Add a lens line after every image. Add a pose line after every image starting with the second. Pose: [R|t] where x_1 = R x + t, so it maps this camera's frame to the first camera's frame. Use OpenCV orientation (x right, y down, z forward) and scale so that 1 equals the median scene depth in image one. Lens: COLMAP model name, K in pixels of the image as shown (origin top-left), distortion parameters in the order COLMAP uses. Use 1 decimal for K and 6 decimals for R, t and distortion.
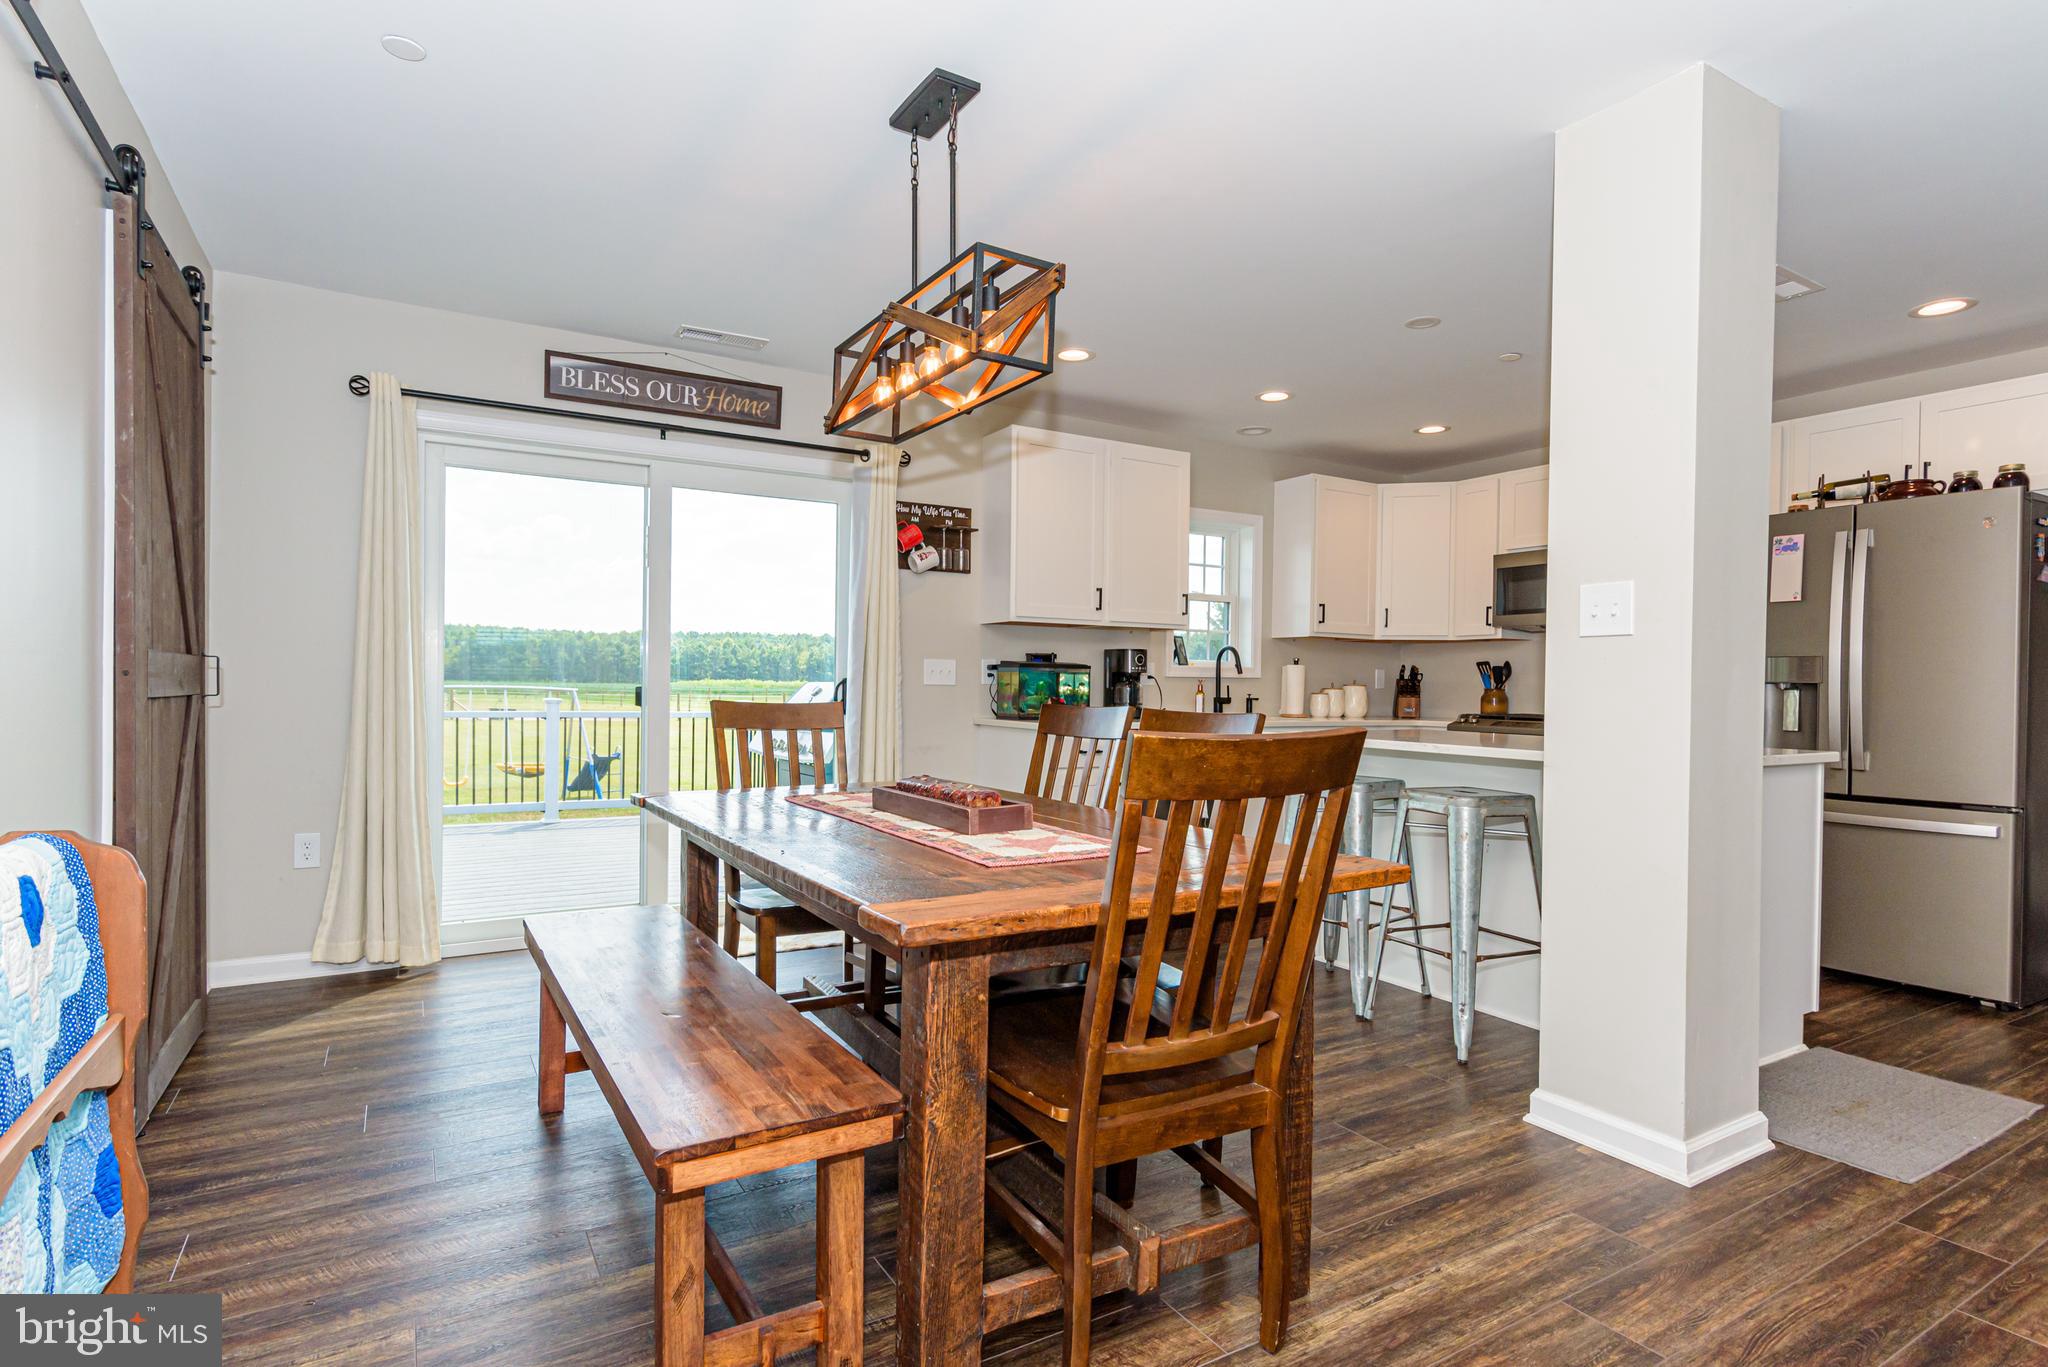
lens RADIAL K [[1012.3, 0, 1013.1], [0, 1012.3, 684.1], [0, 0, 1]] dist [0.002985, -0.000893]
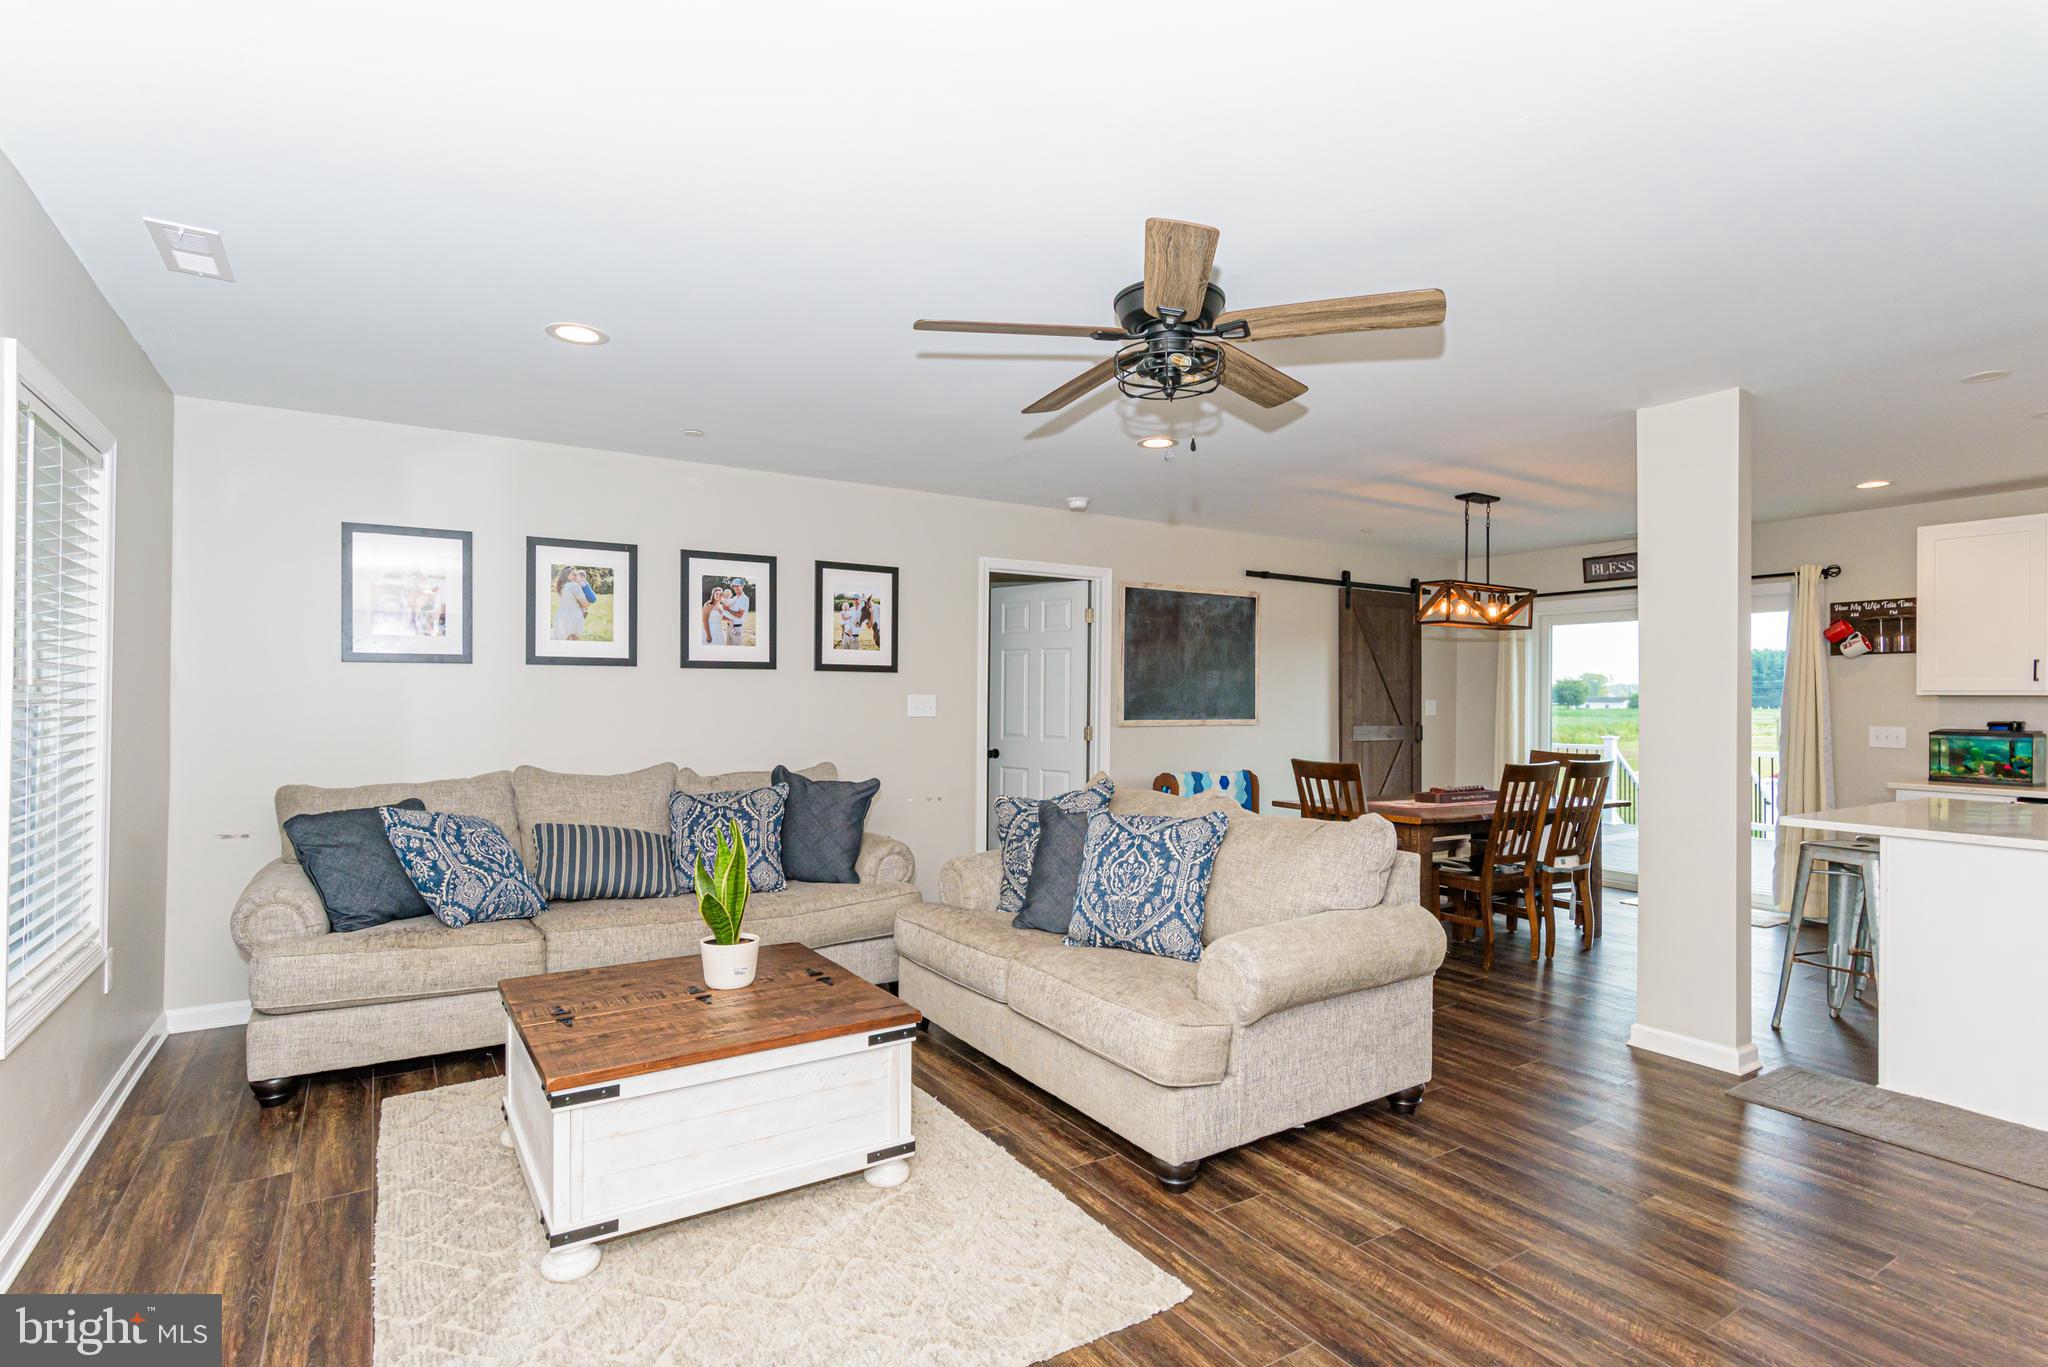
lens RADIAL K [[1012.3, 0, 1026.6], [0, 1012.3, 690.6], [0, 0, 1]] dist [0.002985, -0.000893]
pose [[0.027446, -0.021082, -0.999401, 1.222381], [-0.006159, 0.999755, -0.021259, -0.038950], [0.999604, 0.006739, 0.027309, -0.059049]]
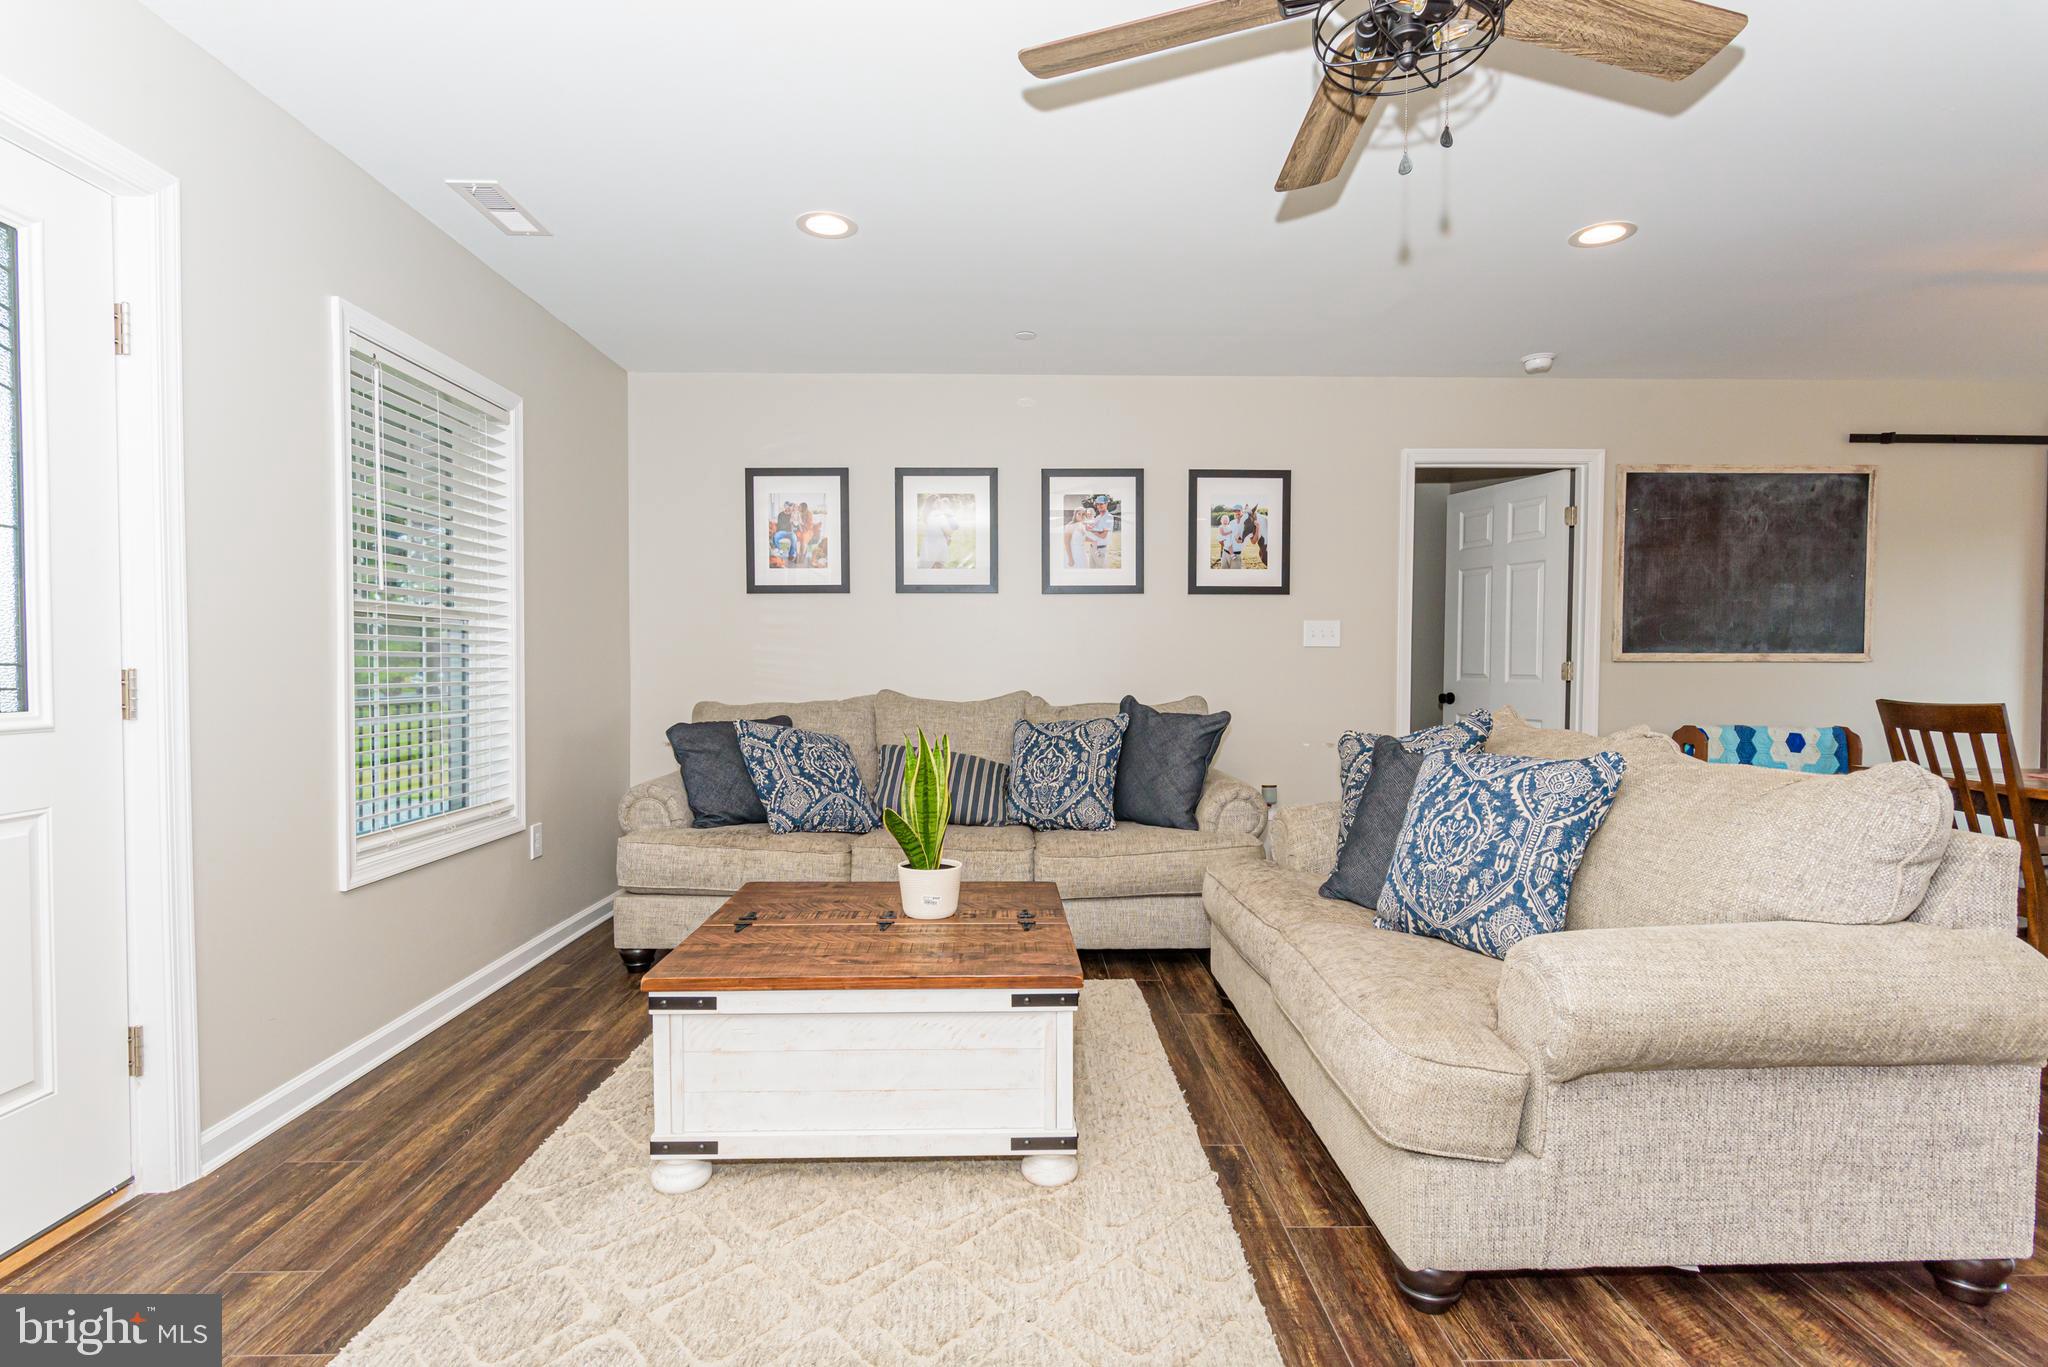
lens RADIAL K [[1012.3, 0, 1022.9], [0, 1012.3, 692.1], [0, 0, 1]] dist [0.002985, -0.000893]
pose [[-0.501543, 0.010181, -0.865073, 1.030336], [-0.008139, 0.999831, 0.016486, 0.001030], [0.865094, 0.015309, -0.501376, 0.110099]]
